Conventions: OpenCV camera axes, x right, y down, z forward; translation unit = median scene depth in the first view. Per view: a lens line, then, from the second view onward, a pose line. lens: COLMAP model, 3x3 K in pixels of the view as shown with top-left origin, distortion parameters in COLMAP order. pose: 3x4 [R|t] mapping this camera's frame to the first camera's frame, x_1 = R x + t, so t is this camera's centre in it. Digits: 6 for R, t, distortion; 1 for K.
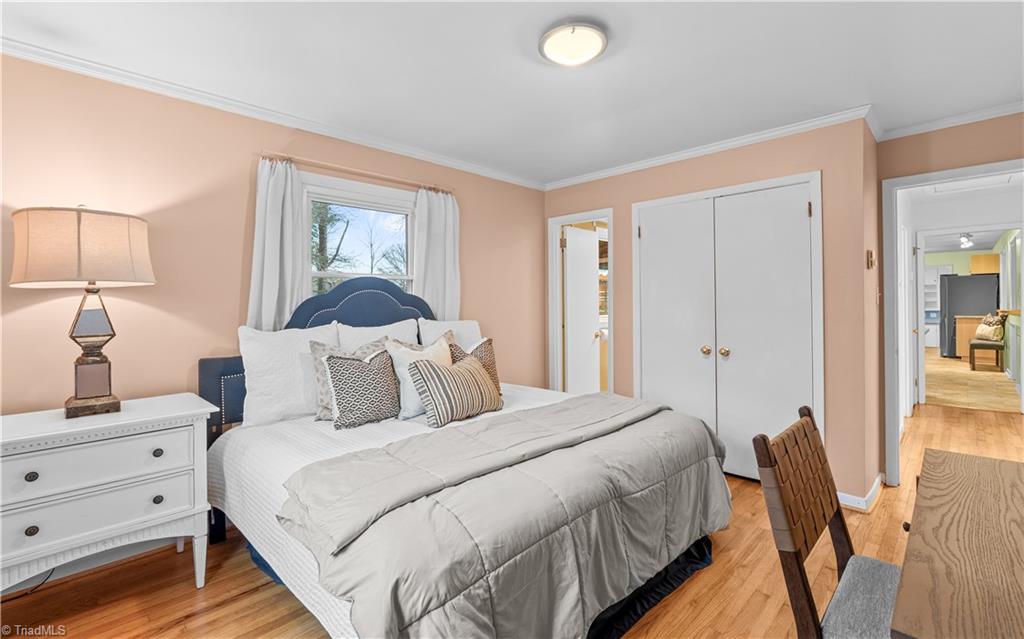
lens RADIAL K [[453.8, 0, 495.2], [0, 453.8, 304.4], [0, 0, 1]] dist [-0.012878, 0.000158]
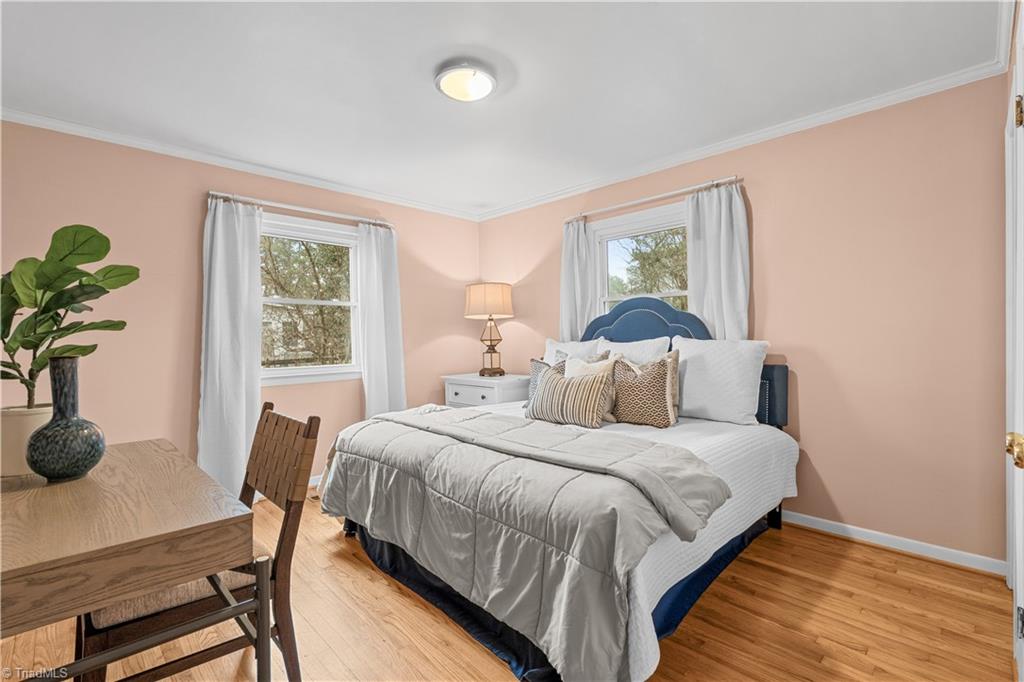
lens RADIAL K [[465.4, 0, 512.0], [0, 465.4, 341.0], [0, 0, 1]] dist [-0.004257, 0.000020]
pose [[-0.001202, 0.024502, -0.999699, 1.319658], [0.013413, 0.999610, 0.024484, 0.019565], [0.999909, -0.013379, -0.001530, 1.084453]]
